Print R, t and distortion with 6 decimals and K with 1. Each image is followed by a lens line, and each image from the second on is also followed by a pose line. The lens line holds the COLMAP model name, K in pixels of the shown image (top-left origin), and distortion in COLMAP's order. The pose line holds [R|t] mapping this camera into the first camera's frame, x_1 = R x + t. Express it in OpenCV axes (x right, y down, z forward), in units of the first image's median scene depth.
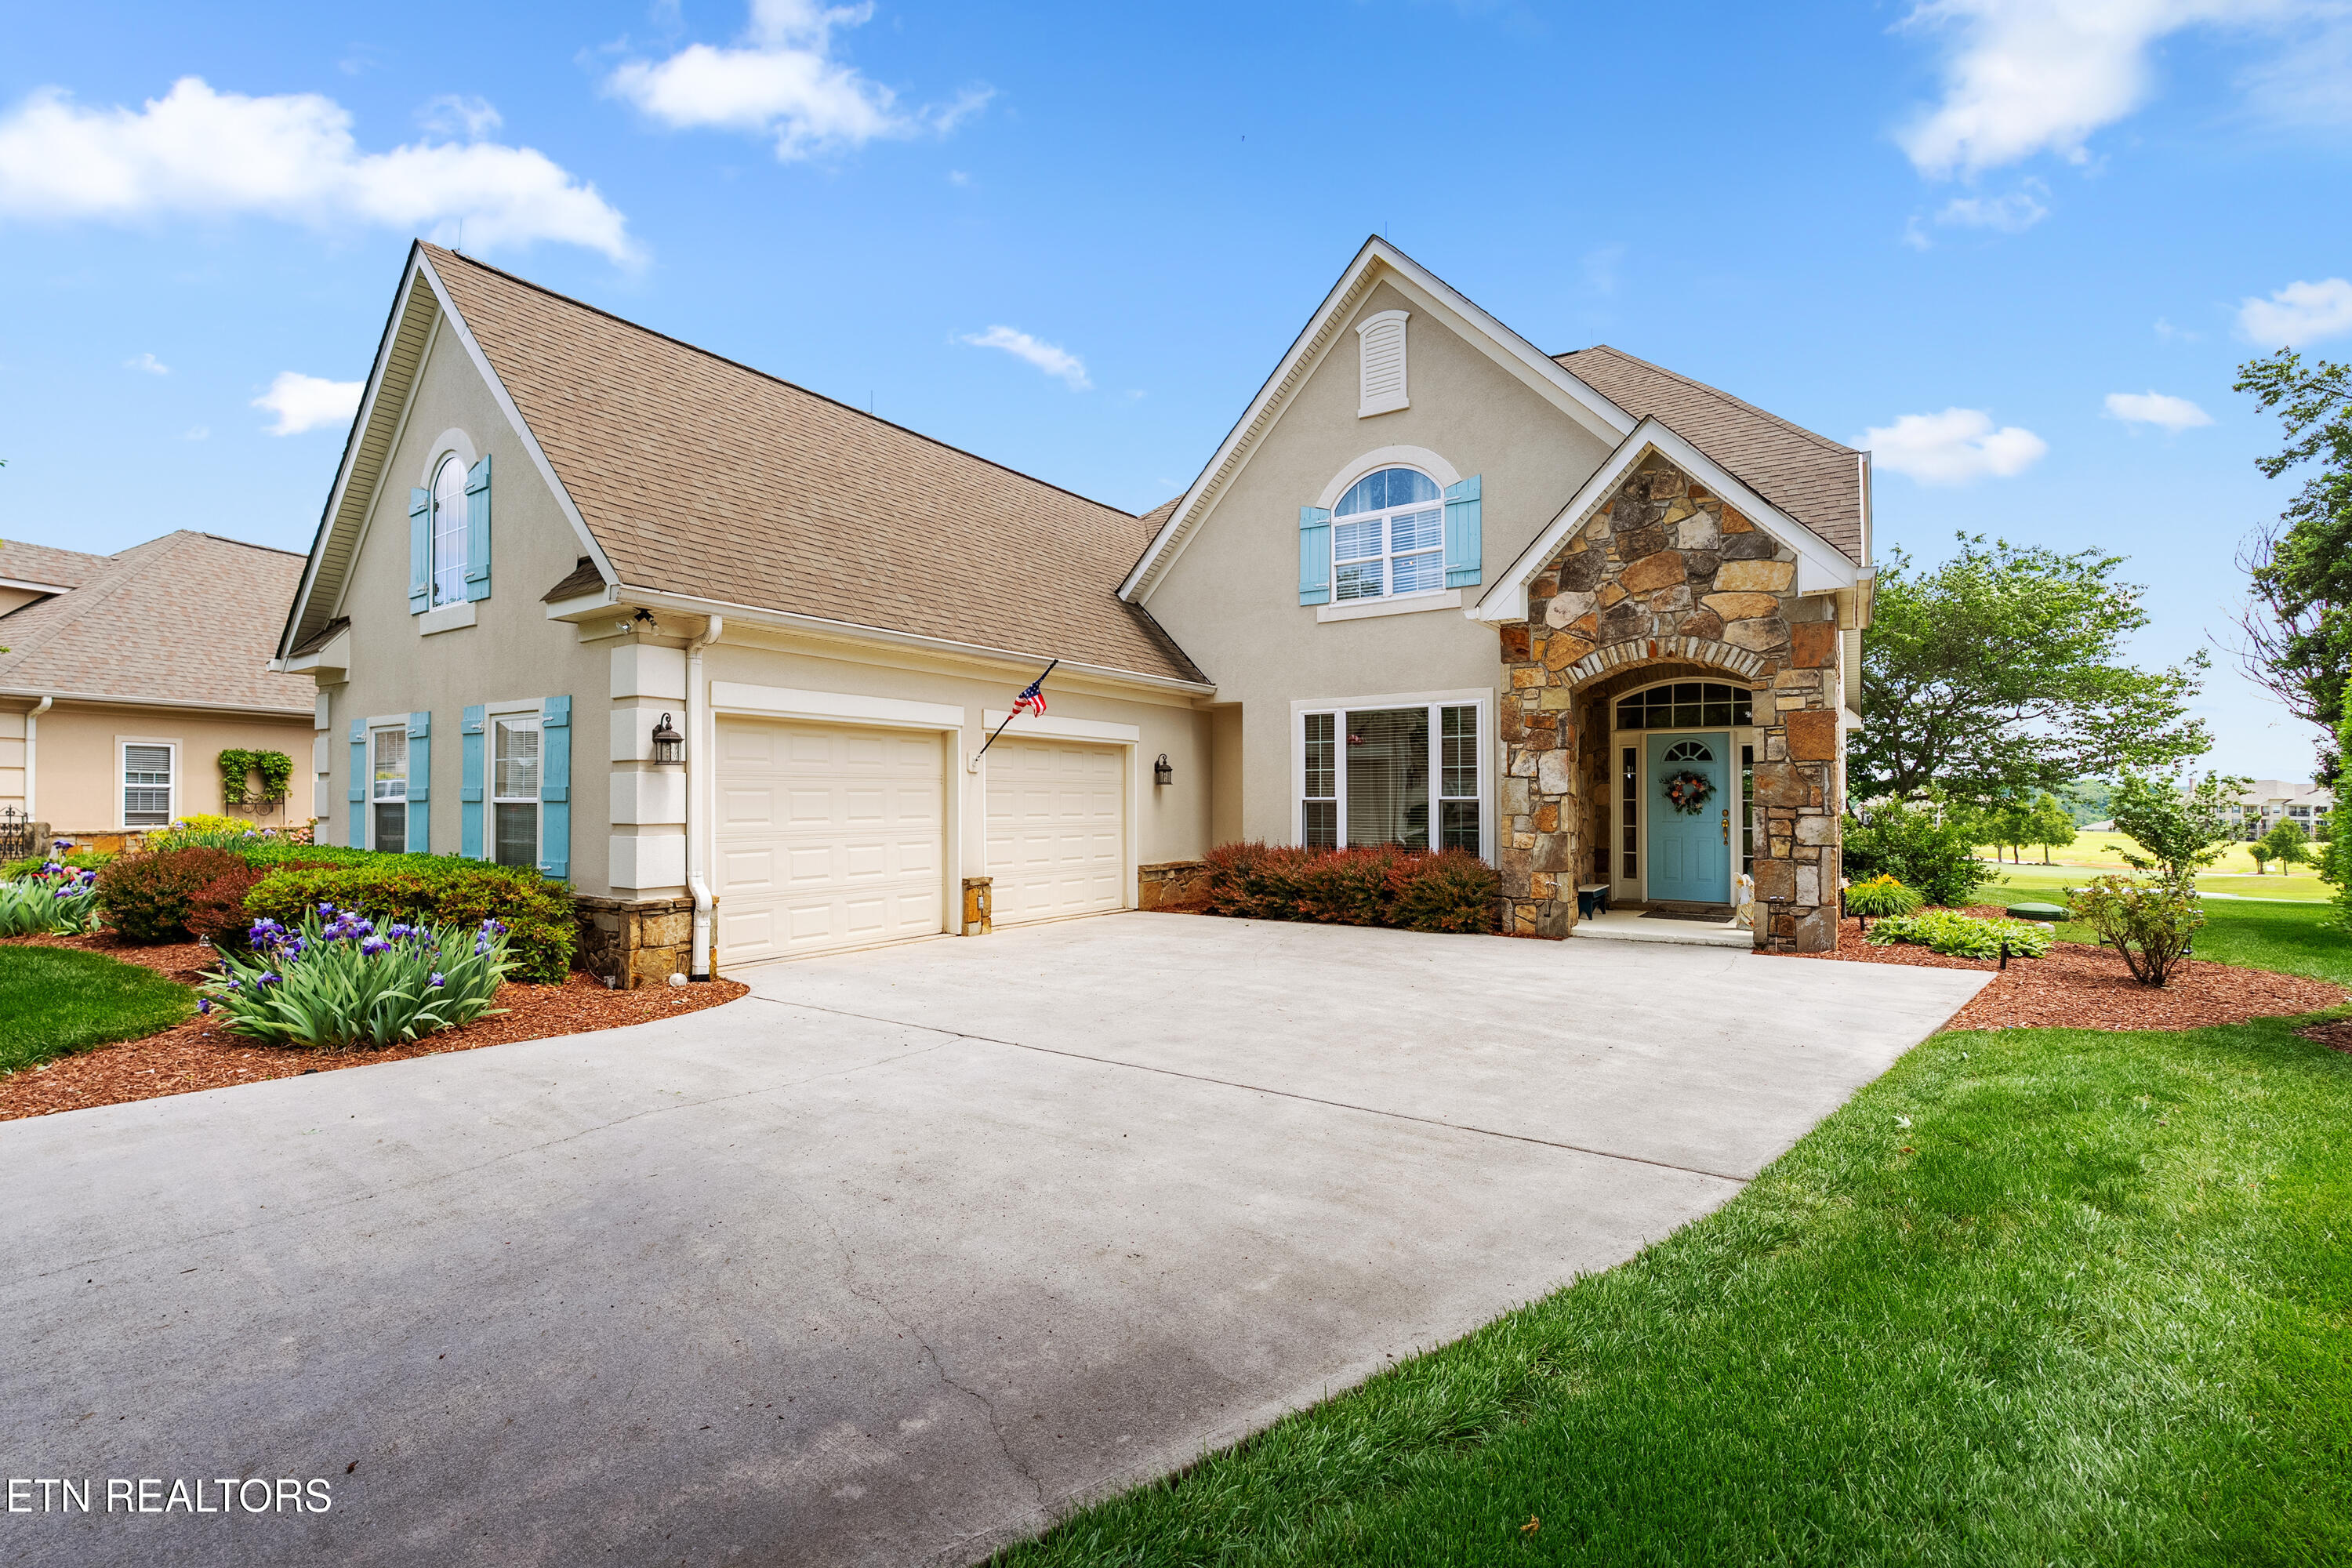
lens RADIAL K [[1041.0, 0, 1174.6], [0, 1041.0, 788.8], [0, 0, 1]] dist [-0.000165, -0.000890]
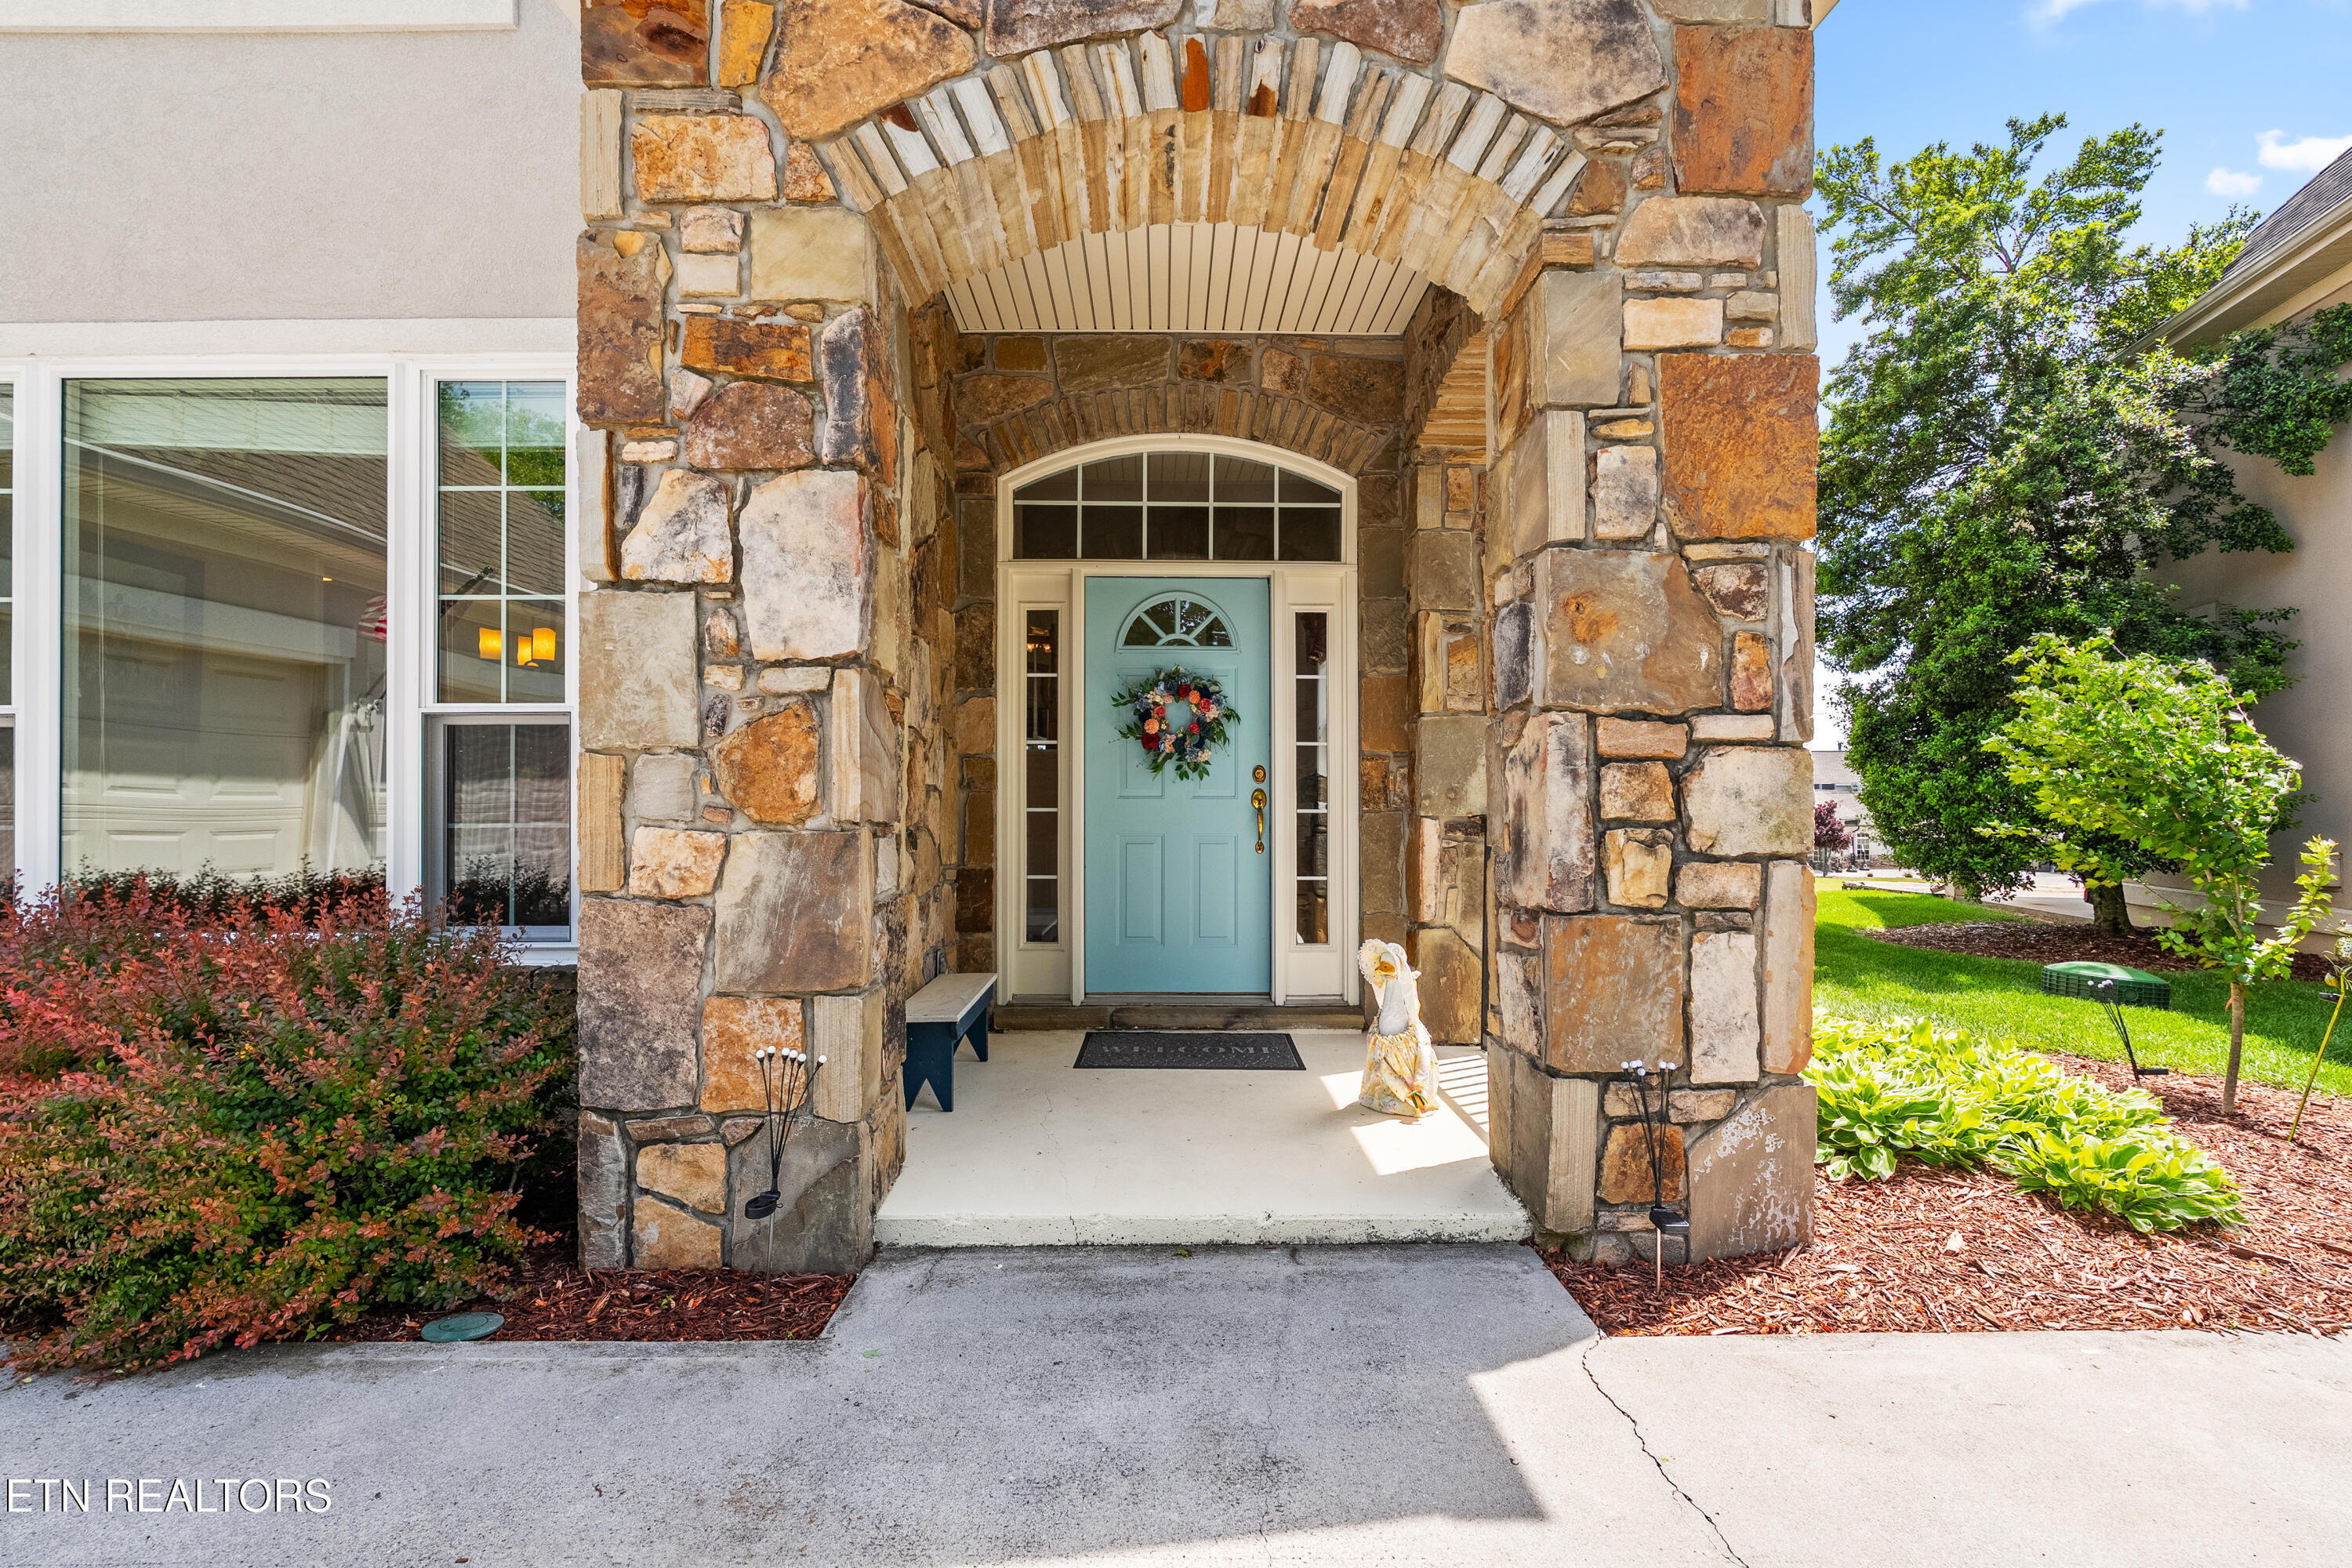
lens RADIAL K [[1041.0, 0, 1173.3], [0, 1041.0, 789.3], [0, 0, 1]] dist [-0.000165, -0.000890]
pose [[0.825299, 0.006067, 0.564664, 0.298029], [-0.005499, 0.999981, -0.002707, 0.033671], [-0.564670, -0.000871, 0.825316, 0.752243]]
